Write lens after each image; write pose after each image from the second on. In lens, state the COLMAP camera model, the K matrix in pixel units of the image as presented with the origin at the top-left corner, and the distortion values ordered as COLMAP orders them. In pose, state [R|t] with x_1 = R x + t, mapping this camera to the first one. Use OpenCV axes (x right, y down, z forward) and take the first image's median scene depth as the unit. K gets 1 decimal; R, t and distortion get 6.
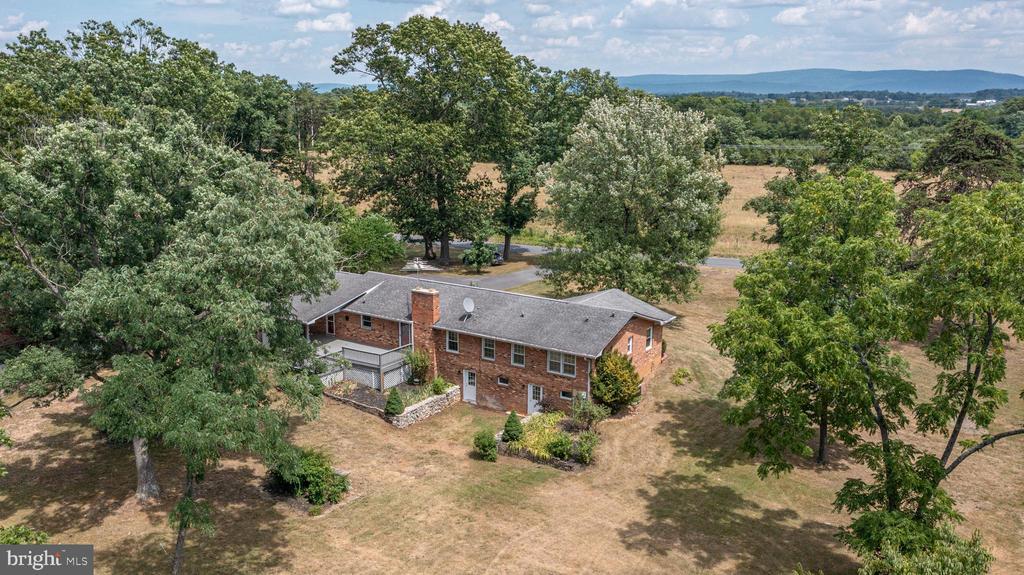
lens RADIAL K [[881.3, 0, 508.5], [0, 881.3, 289.3], [0, 0, 1]] dist [0.000787, -0.000495]
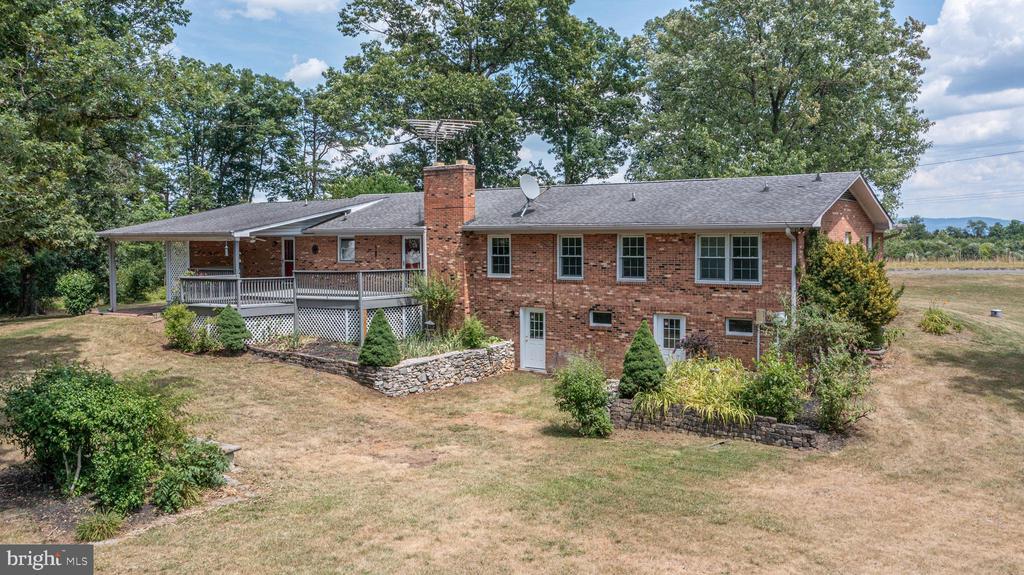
lens RADIAL K [[839.9, 0, 517.7], [0, 839.9, 285.0], [0, 0, 1]] dist [0.004152, 0.019296]
pose [[0.999445, -0.011699, -0.031182, -0.041142], [0.006211, 0.985320, -0.170604, 0.179981], [0.032720, 0.170316, 0.984846, 0.562879]]
